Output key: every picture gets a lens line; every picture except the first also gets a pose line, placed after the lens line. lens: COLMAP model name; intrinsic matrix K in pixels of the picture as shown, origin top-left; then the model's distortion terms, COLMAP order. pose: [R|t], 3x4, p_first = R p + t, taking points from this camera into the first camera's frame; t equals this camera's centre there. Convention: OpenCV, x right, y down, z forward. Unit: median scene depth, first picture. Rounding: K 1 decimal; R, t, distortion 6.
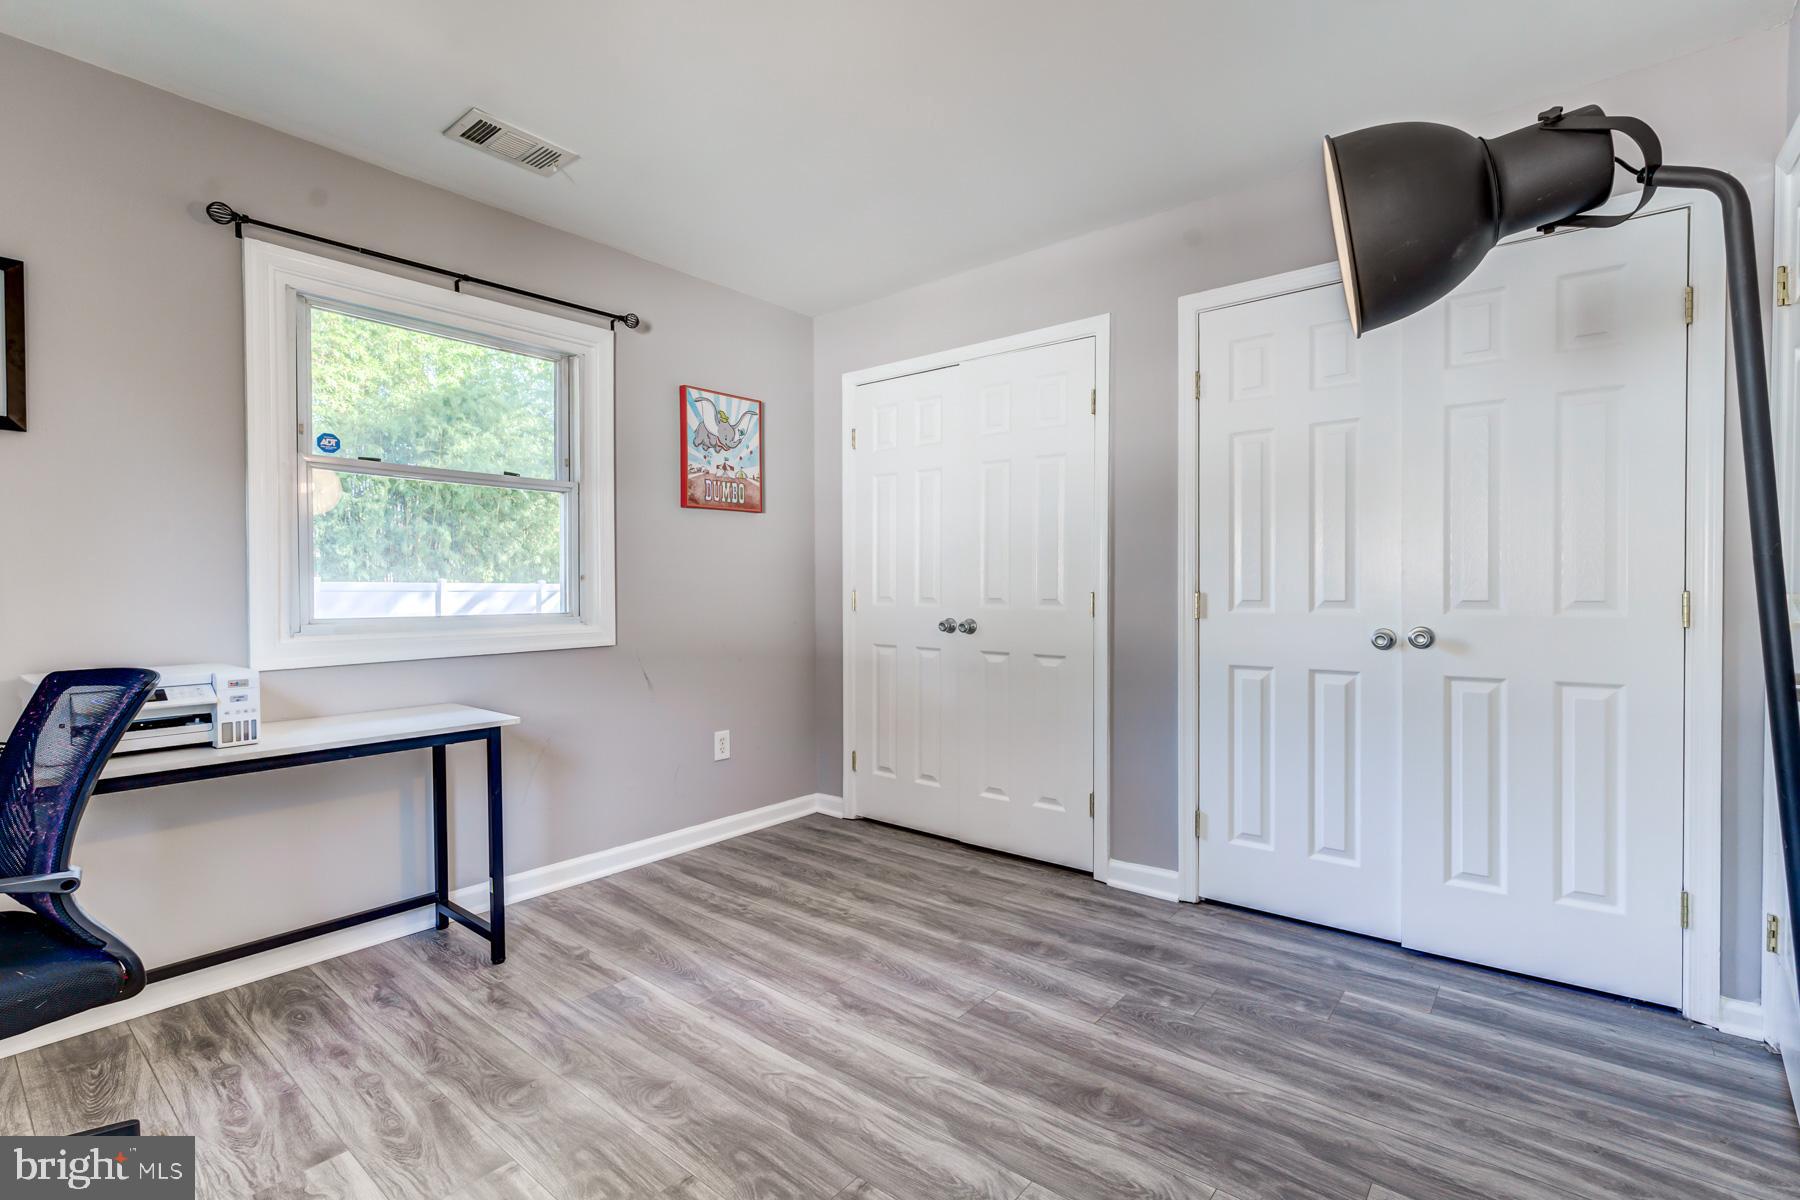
lens RADIAL K [[804.7, 0, 910.1], [0, 804.7, 584.8], [0, 0, 1]] dist [0.001068, 0.001113]
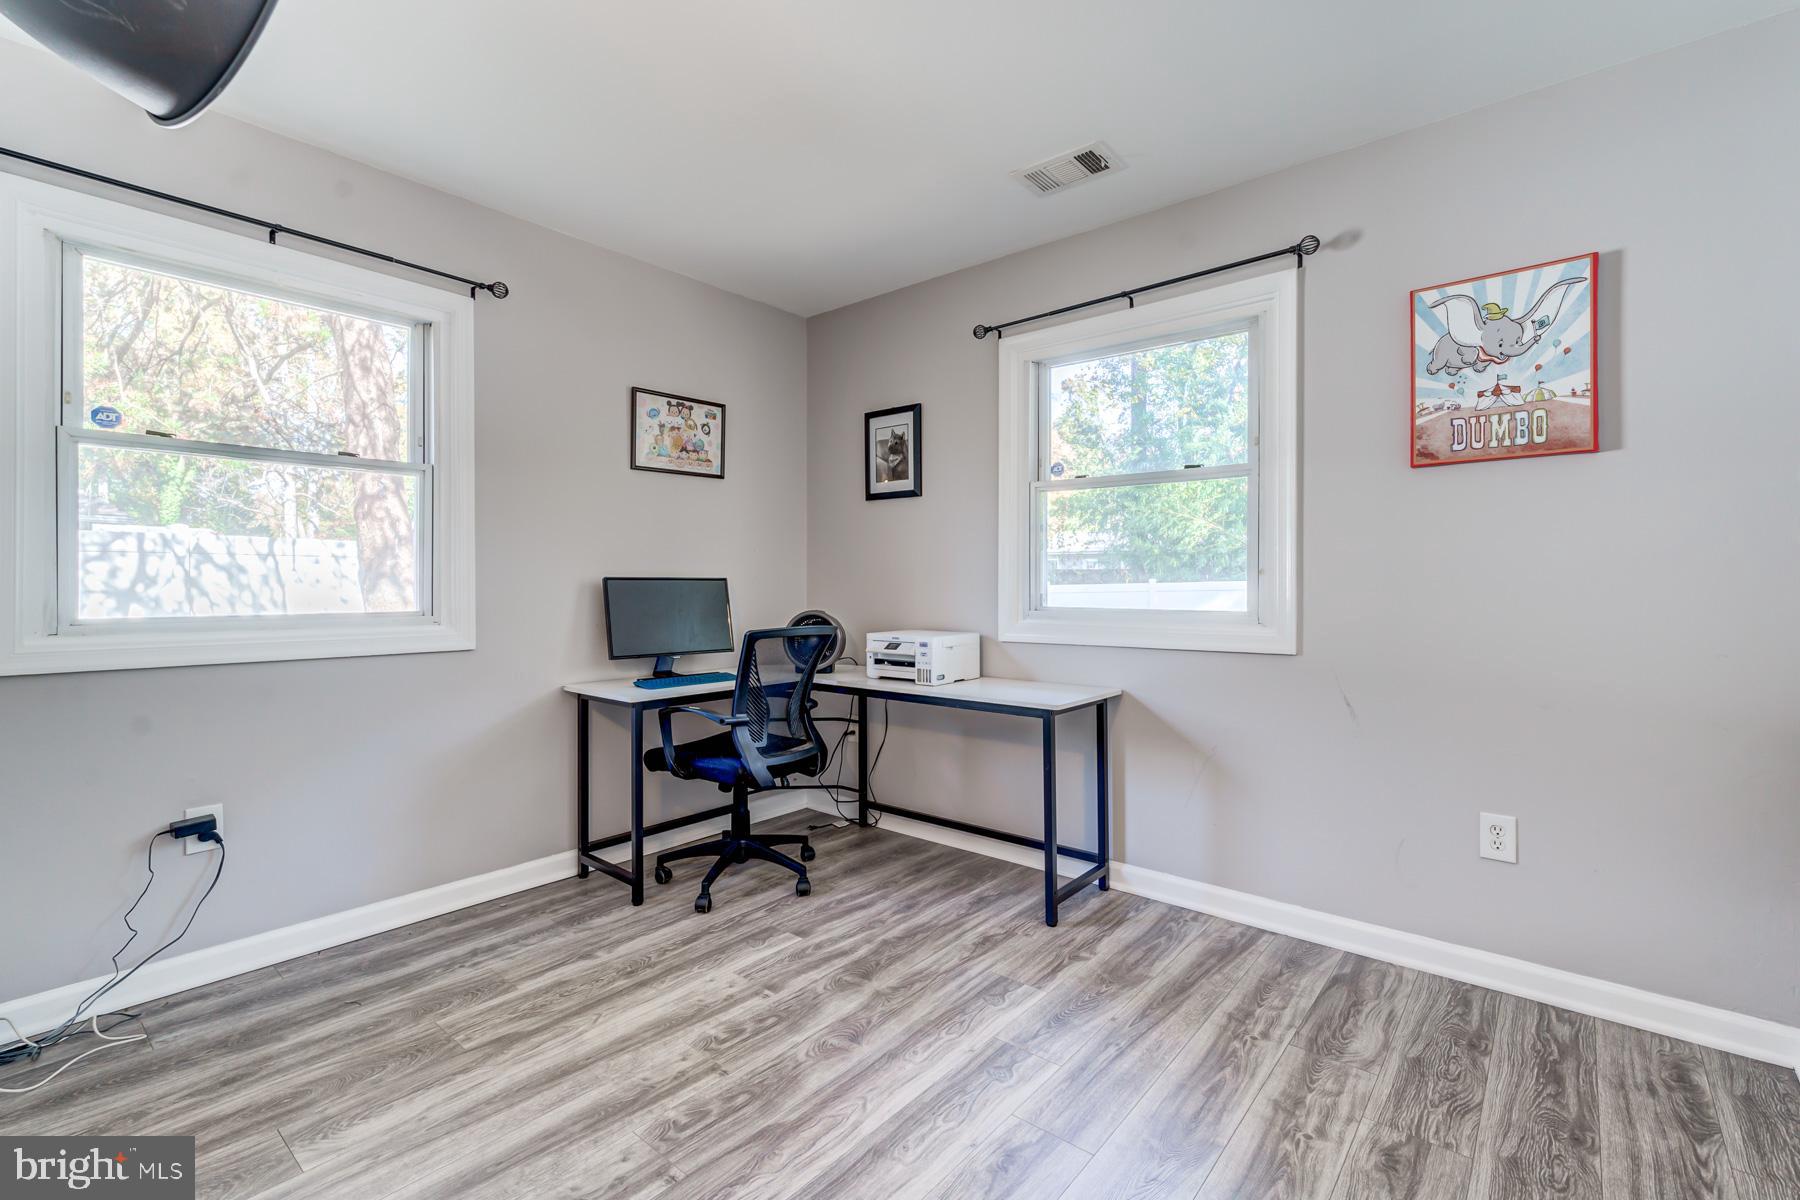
lens RADIAL K [[804.7, 0, 910.1], [0, 804.7, 584.8], [0, 0, 1]] dist [0.001068, 0.001113]
pose [[-0.006580, 0.000964, -0.999978, 0.457362], [-0.001966, 0.999998, 0.000977, 0.004259], [0.999976, 0.001973, -0.006578, 0.637260]]
